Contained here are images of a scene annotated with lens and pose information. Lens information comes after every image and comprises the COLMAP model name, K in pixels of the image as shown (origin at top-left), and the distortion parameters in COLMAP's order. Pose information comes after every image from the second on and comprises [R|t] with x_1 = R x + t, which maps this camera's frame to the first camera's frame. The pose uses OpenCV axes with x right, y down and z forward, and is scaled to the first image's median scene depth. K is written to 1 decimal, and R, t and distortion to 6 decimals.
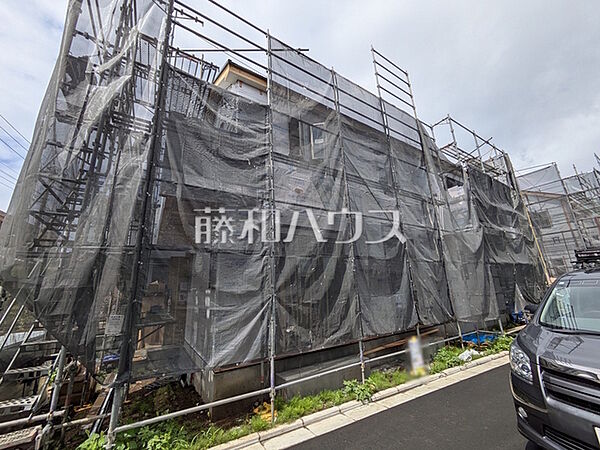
lens RADIAL K [[242.8, 0, 300.6], [0, 242.8, 232.5], [0, 0, 1]] dist [-0.000603, 0.000163]
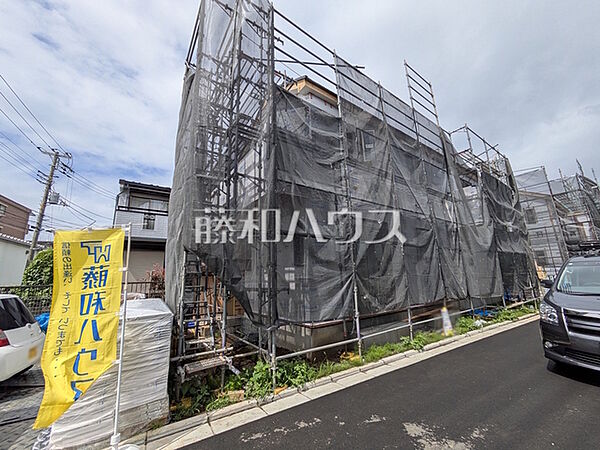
lens RADIAL K [[241.5, 0, 298.3], [0, 241.5, 225.9], [0, 0, 1]] dist [0.001221, 0.000636]
pose [[0.998026, 0.031577, 0.054292, -0.359304], [-0.033383, 0.998908, 0.032677, -0.012374], [-0.053201, -0.034425, 0.997990, -0.201662]]
